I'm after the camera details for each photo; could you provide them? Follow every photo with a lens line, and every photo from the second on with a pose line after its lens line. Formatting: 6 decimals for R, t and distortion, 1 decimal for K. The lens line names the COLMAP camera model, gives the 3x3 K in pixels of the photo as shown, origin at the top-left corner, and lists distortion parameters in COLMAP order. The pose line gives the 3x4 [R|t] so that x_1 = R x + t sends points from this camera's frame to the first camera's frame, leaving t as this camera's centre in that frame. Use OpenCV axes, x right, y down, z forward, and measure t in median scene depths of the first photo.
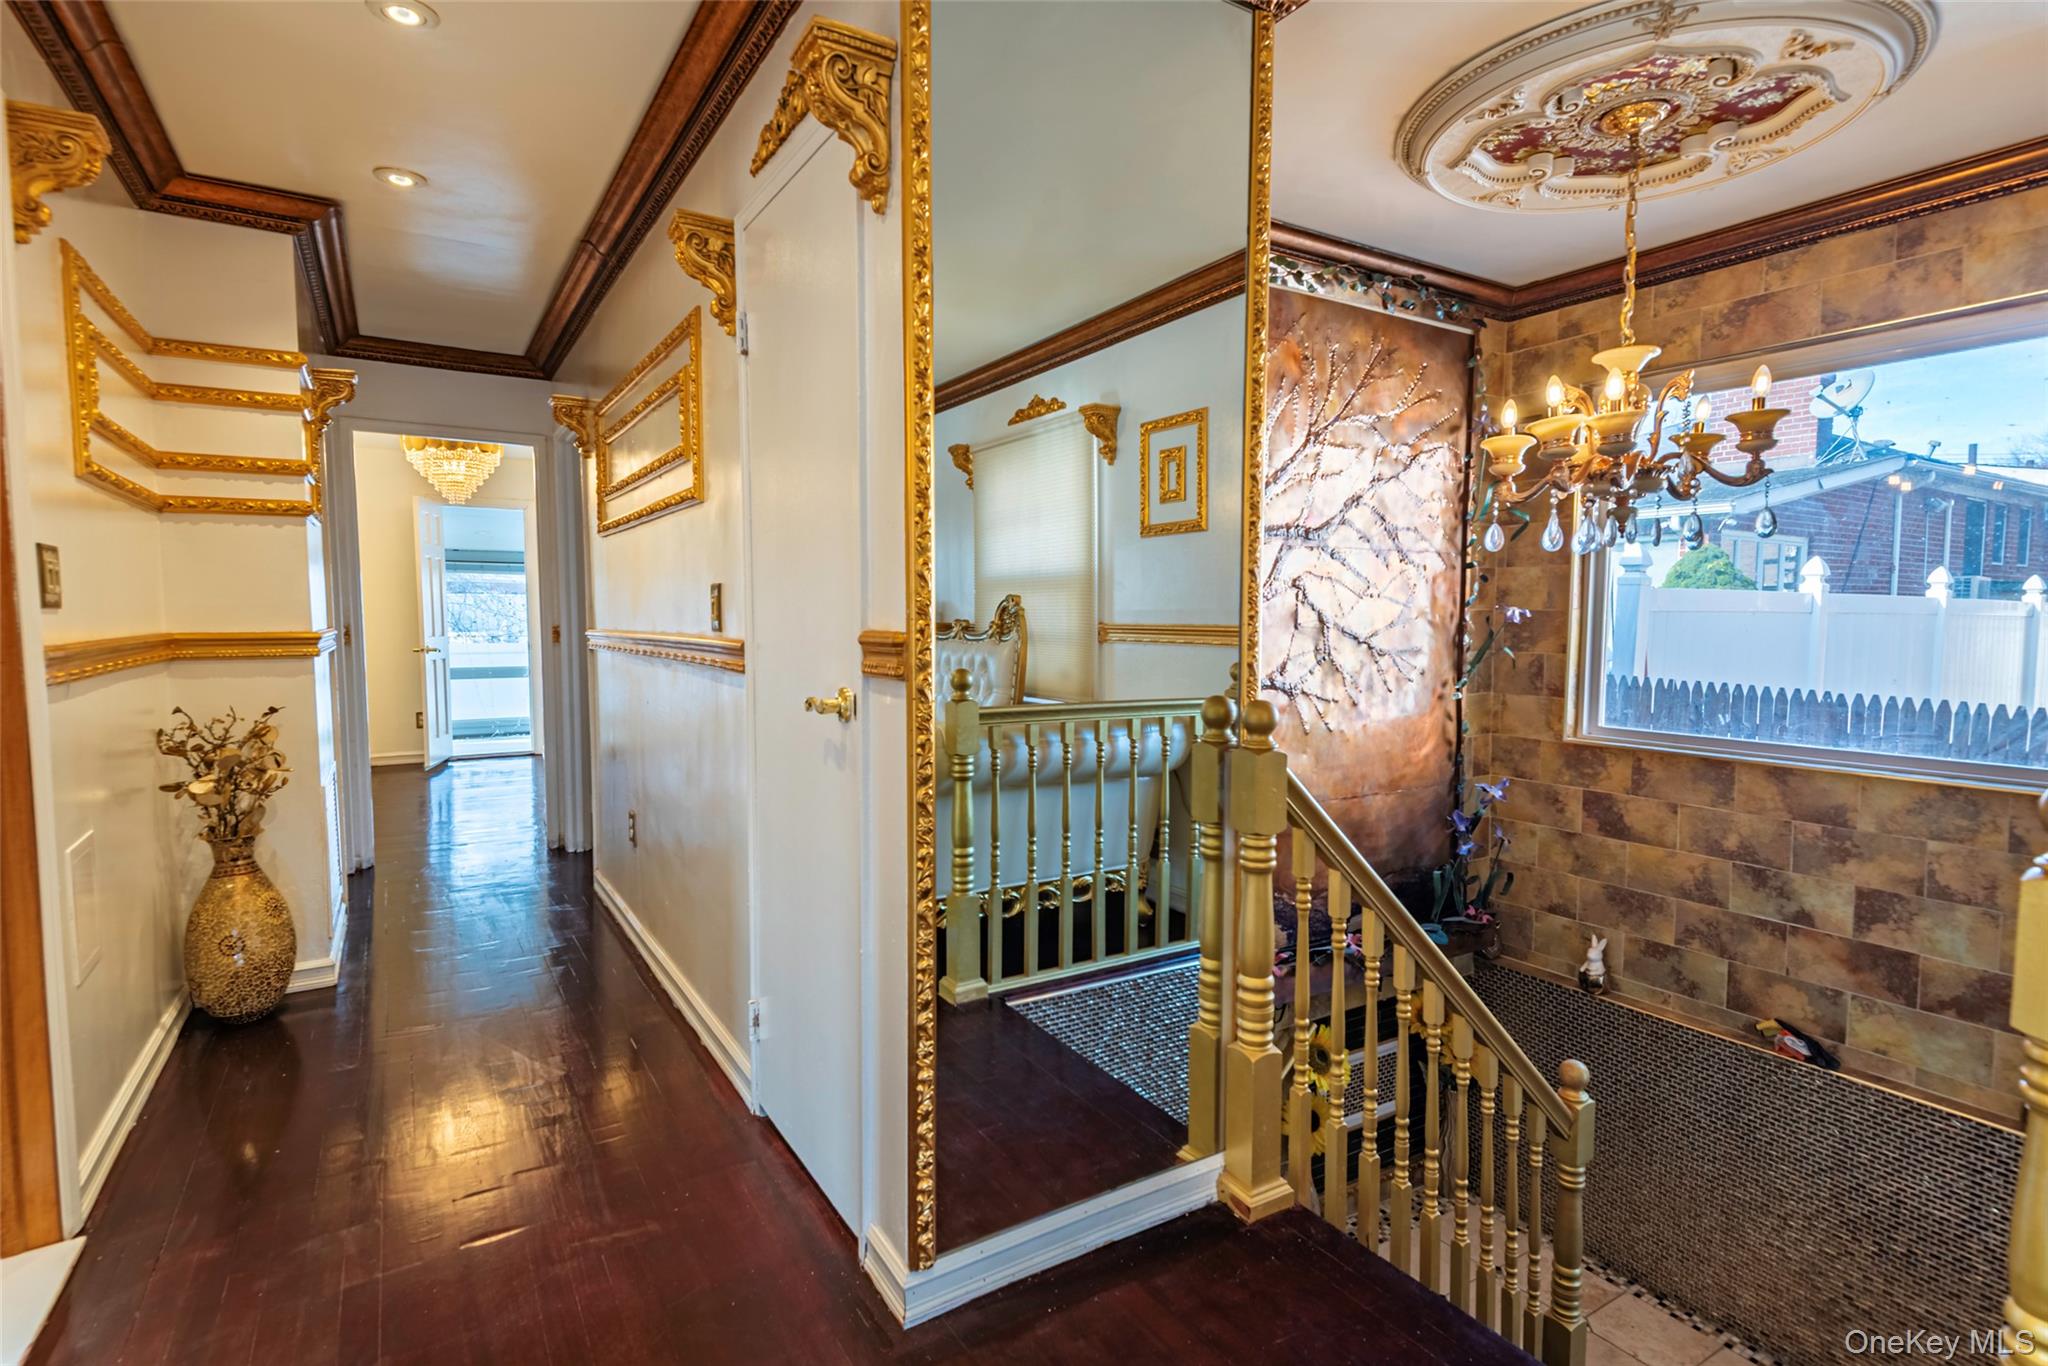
lens RADIAL K [[1010.4, 0, 1018.4], [0, 1010.4, 677.3], [0, 0, 1]] dist [0.004096, -0.000834]
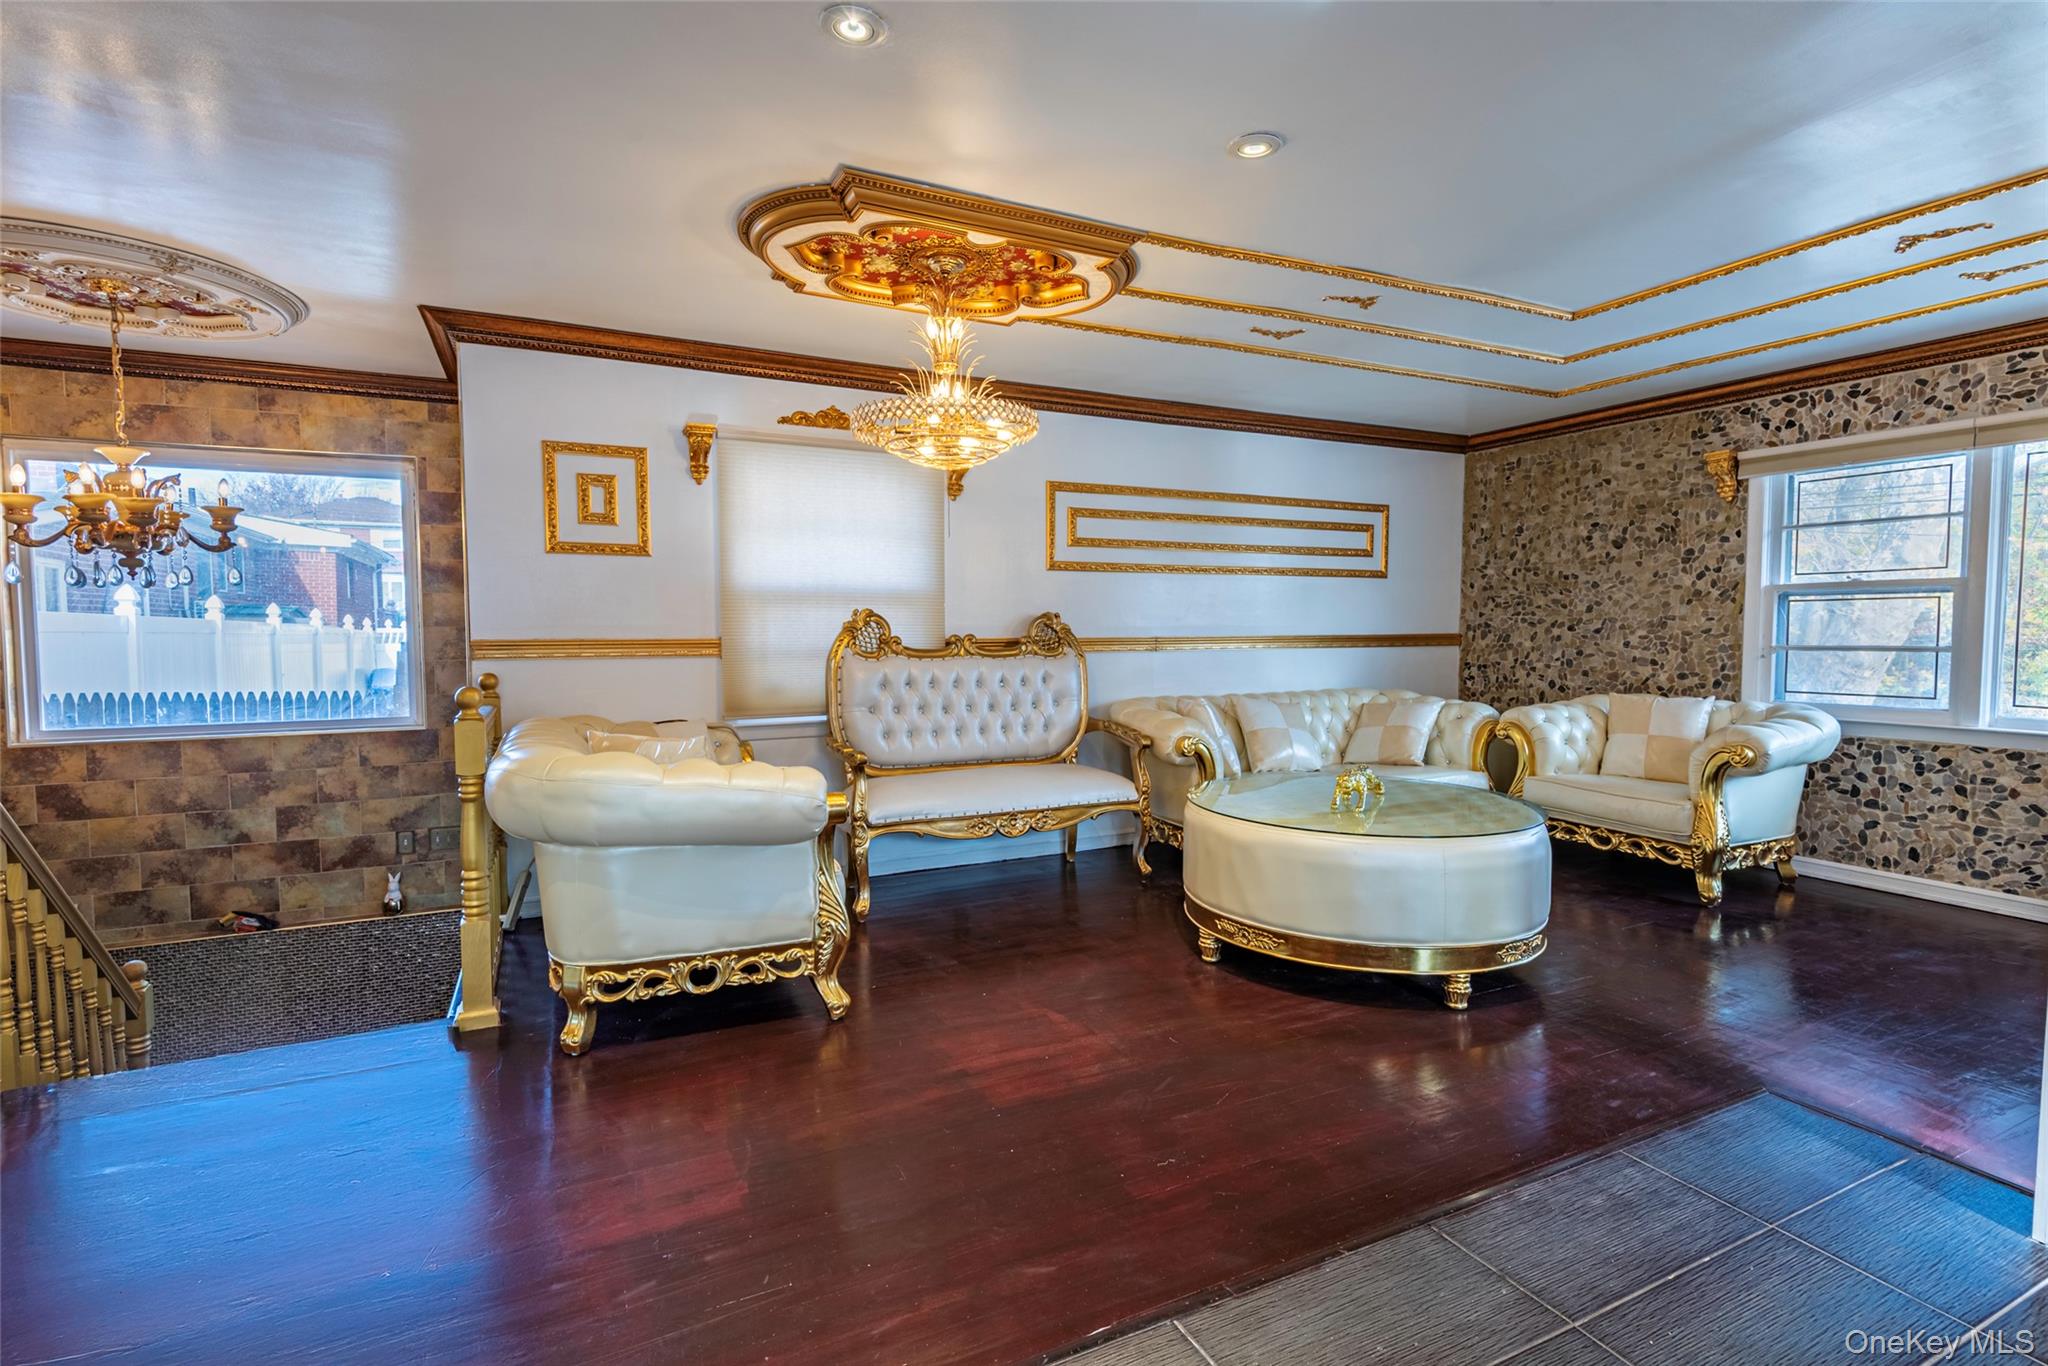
lens RADIAL K [[933.0, 0, 1031.8], [0, 933.0, 679.9], [0, 0, 1]] dist [0.042722, -0.027887]
pose [[0.083491, -0.057858, 0.994828, -0.495226], [0.070803, 0.996134, 0.051992, 0.016979], [-0.993990, 0.066096, 0.087264, -0.283214]]
